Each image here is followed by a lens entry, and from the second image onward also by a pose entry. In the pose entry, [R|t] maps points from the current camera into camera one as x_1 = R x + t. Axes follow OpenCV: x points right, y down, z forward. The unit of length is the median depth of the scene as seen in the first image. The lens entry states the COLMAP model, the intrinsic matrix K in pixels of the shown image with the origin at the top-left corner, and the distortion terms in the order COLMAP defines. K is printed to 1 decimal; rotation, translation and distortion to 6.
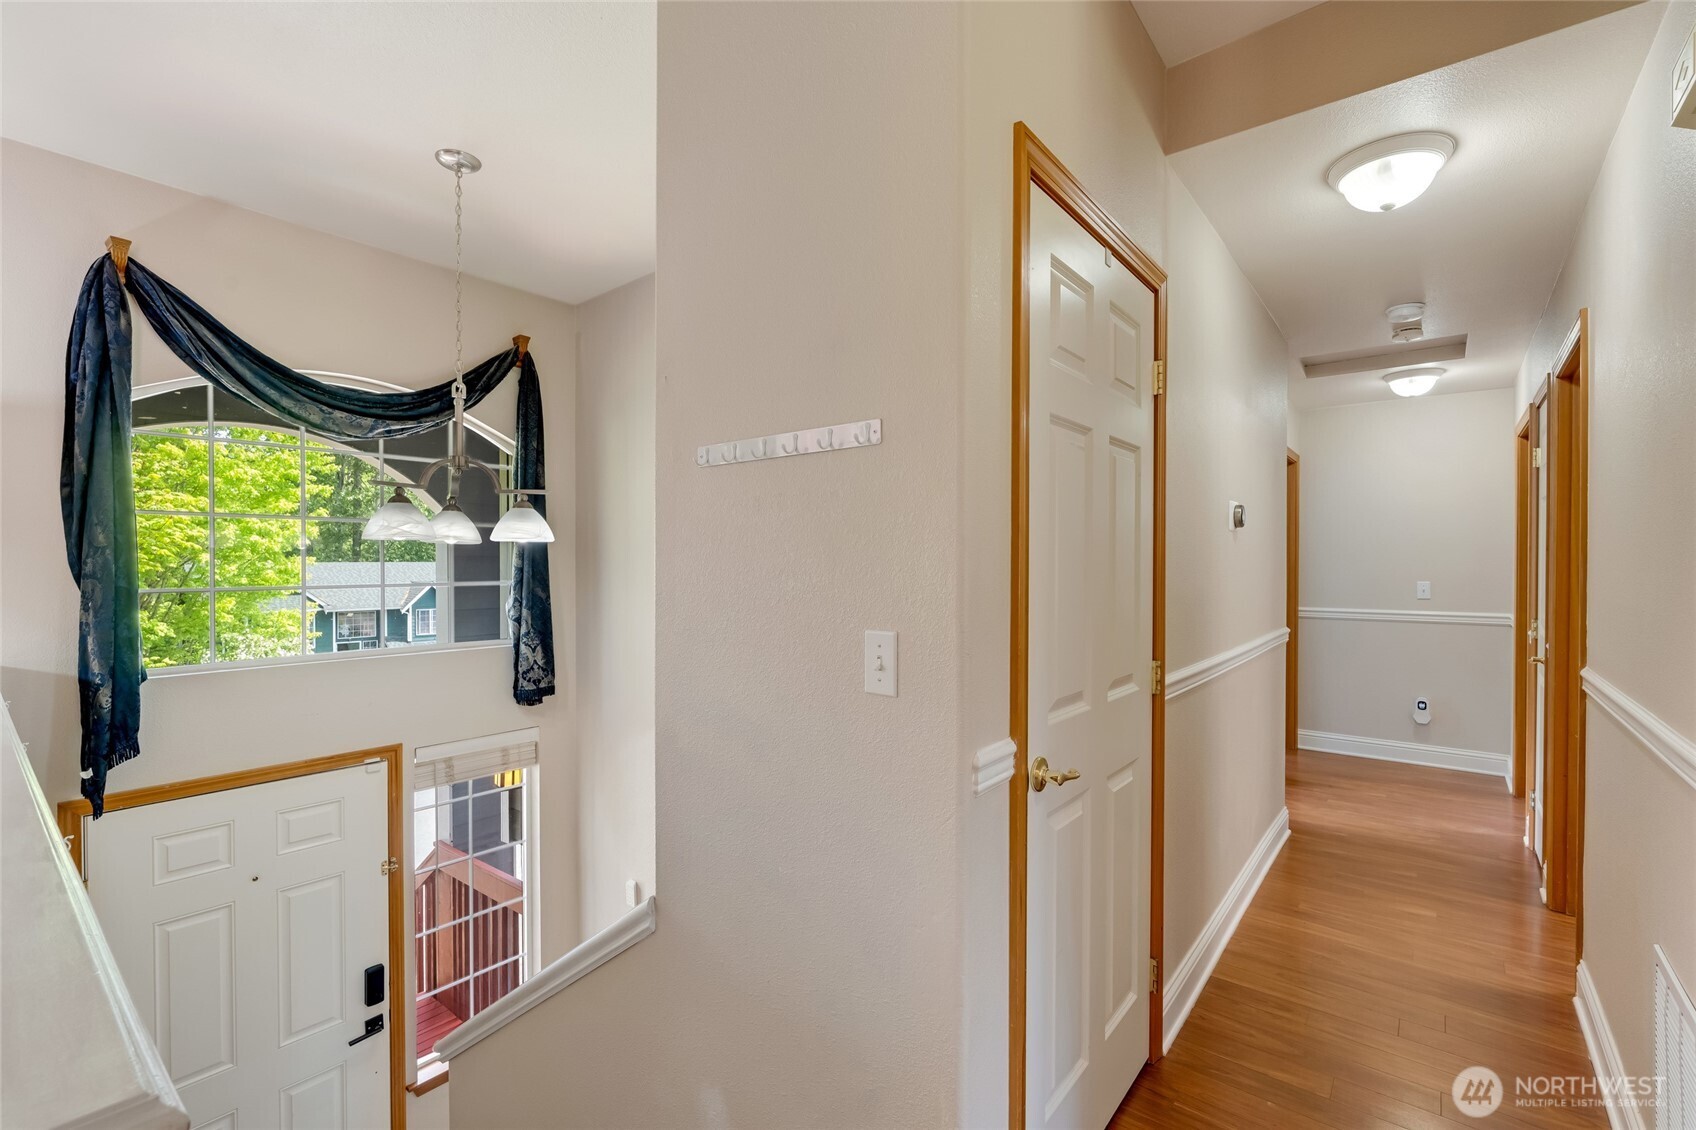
lens RADIAL K [[740.1, 0, 851.2], [0, 740.1, 564.6], [0, 0, 1]] dist [-0.001529, -0.000454]
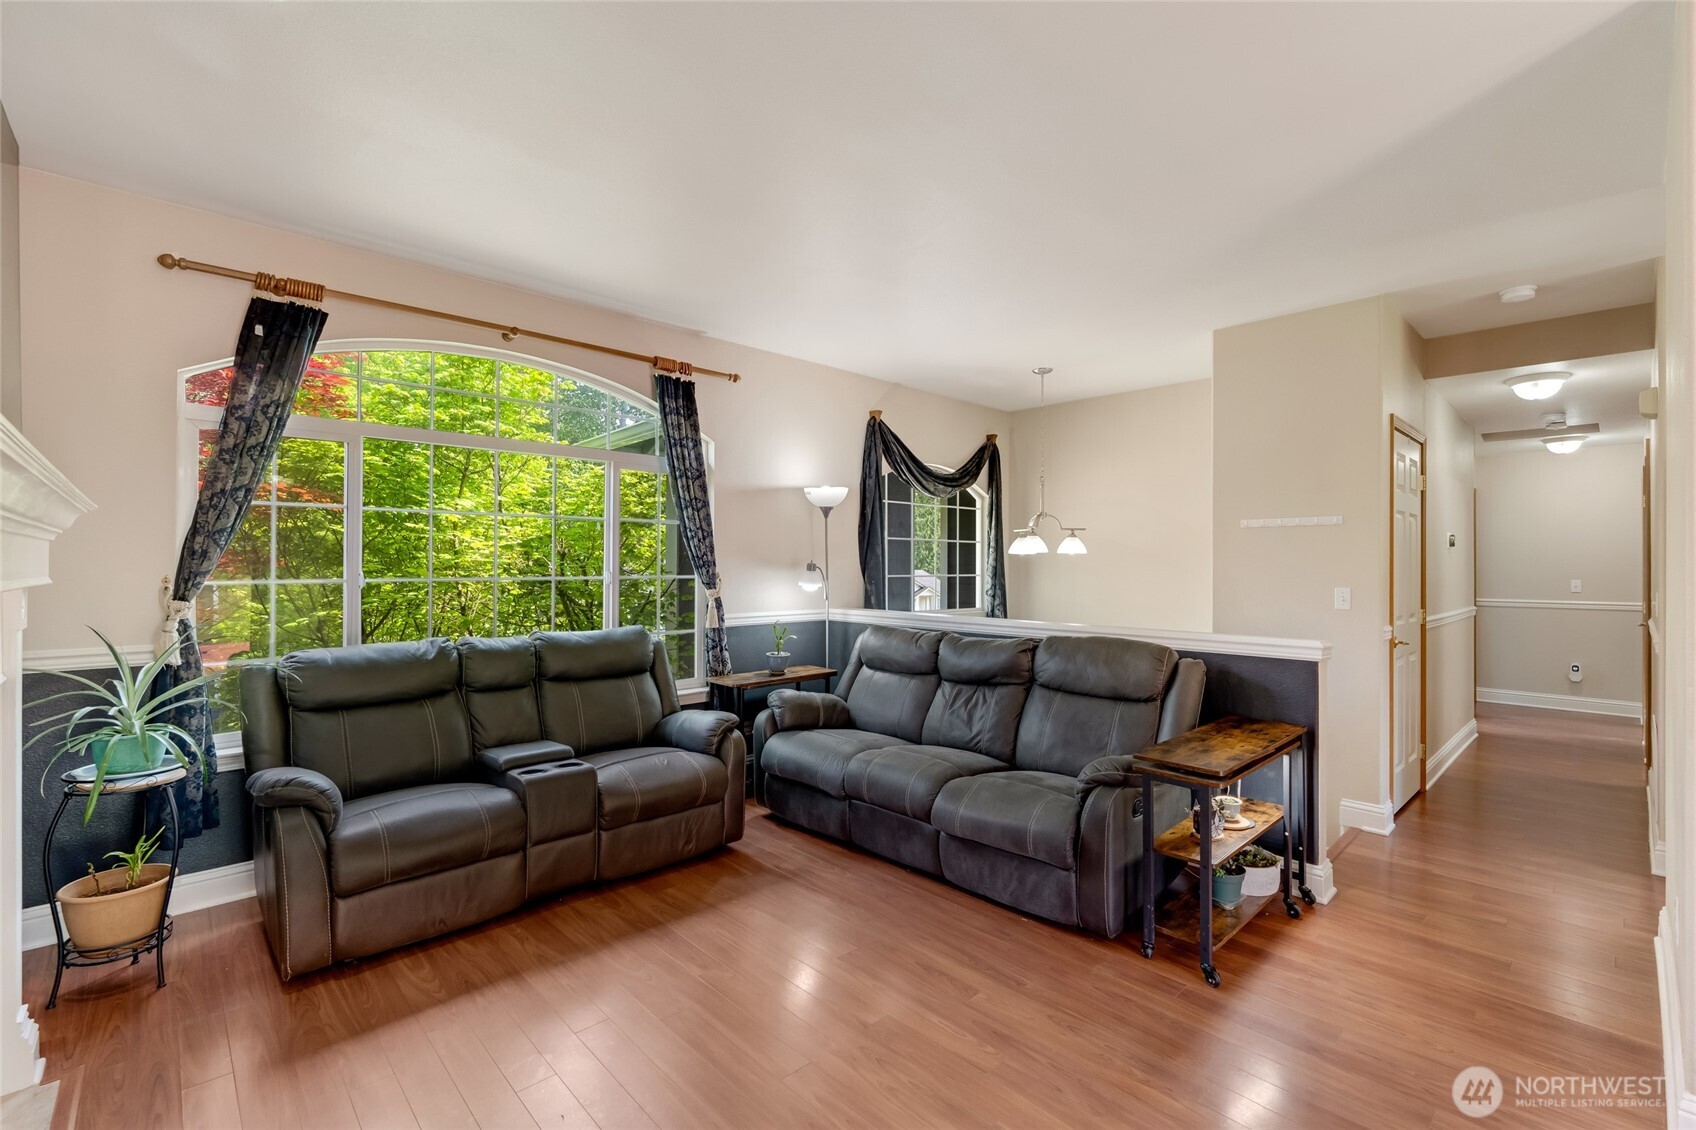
lens RADIAL K [[746.6, 0, 853.7], [0, 746.6, 554.2], [0, 0, 1]] dist [-0.000281, -0.000065]
pose [[0.991361, 0.002637, -0.131134, -0.558521], [-0.004845, 0.999852, -0.016520, 0.005197], [0.131071, 0.017013, 0.991227, -0.818735]]
